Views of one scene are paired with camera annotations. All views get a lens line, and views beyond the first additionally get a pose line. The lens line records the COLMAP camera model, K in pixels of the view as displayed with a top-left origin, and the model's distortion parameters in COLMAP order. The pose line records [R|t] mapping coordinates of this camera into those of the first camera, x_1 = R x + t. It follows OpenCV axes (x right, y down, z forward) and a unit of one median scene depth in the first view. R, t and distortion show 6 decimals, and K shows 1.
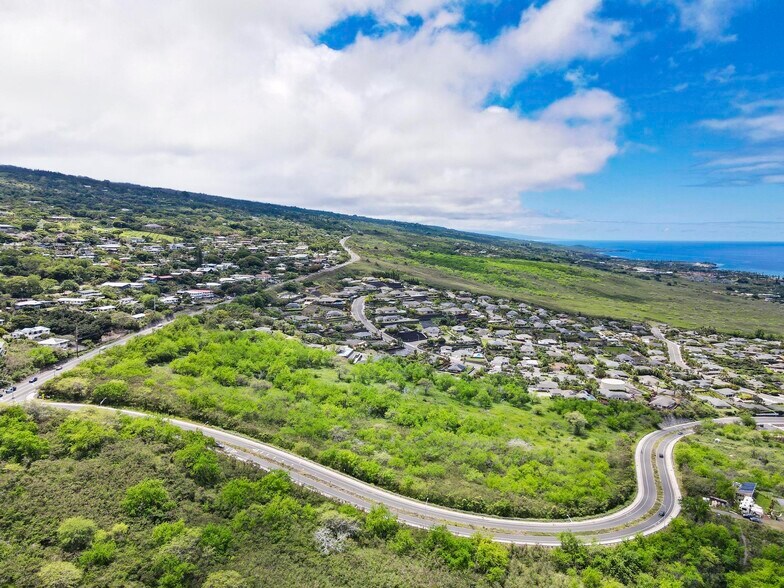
lens RADIAL K [[573.7, 0, 392.3], [0, 573.7, 287.9], [0, 0, 1]] dist [0.007516, 0.007899]
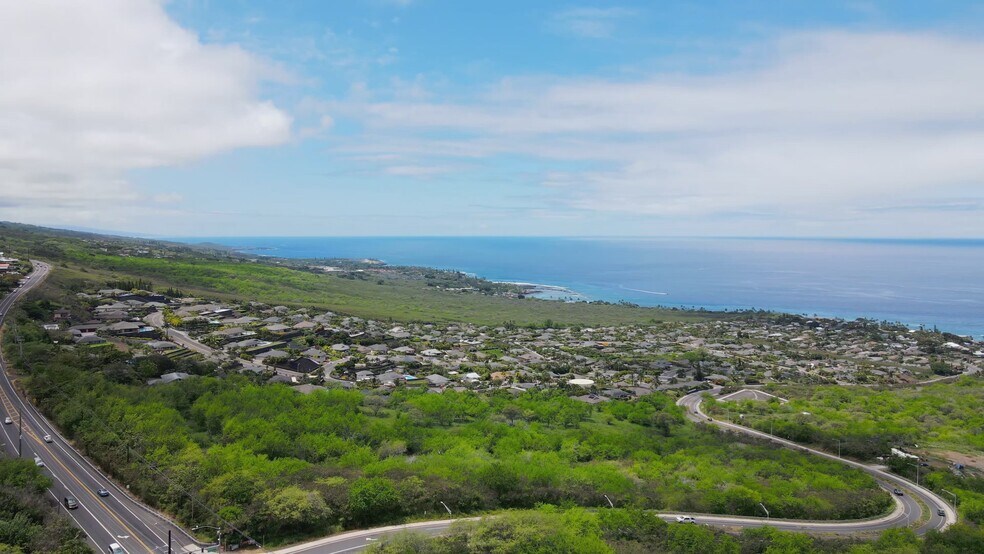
lens RADIAL K [[720.6, 0, 492.7], [0, 720.6, 274.7], [0, 0, 1]] dist [0.003428, 0.015261]
pose [[0.755252, -0.044112, 0.653949, -0.576819], [0.063097, 0.997992, -0.005552, -0.009200], [-0.652391, 0.045455, 0.756518, 0.290865]]
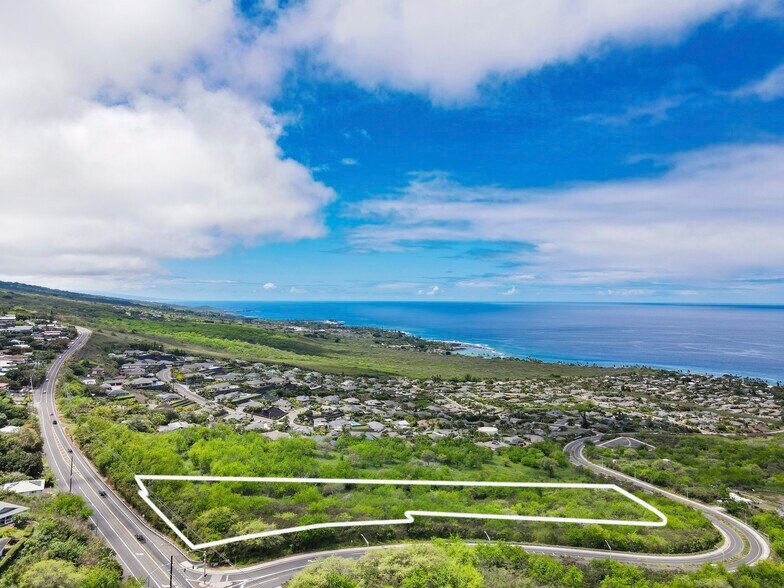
lens RADIAL K [[573.7, 0, 392.6], [0, 573.7, 296.7], [0, 0, 1]] dist [0.007516, 0.007899]
pose [[0.794473, -0.000615, 0.607299, -0.594311], [0.054512, 0.996035, -0.070303, -0.040830], [-0.604848, 0.088959, 0.791356, 0.231036]]
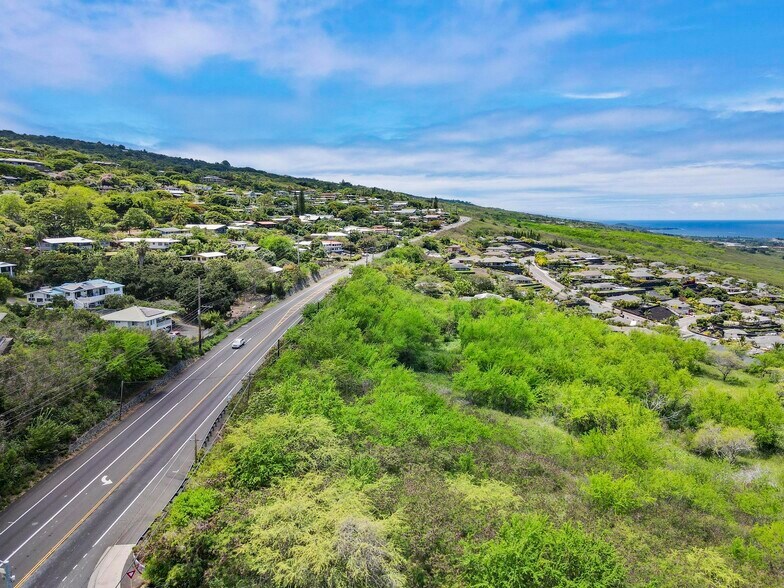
lens RADIAL K [[573.7, 0, 389.3], [0, 573.7, 292.9], [0, 0, 1]] dist [0.007516, 0.007899]
pose [[0.998806, 0.002468, -0.048783, -0.368142], [-0.000457, 0.999151, 0.041202, 0.056972], [0.048844, -0.041131, 0.997959, 0.573347]]
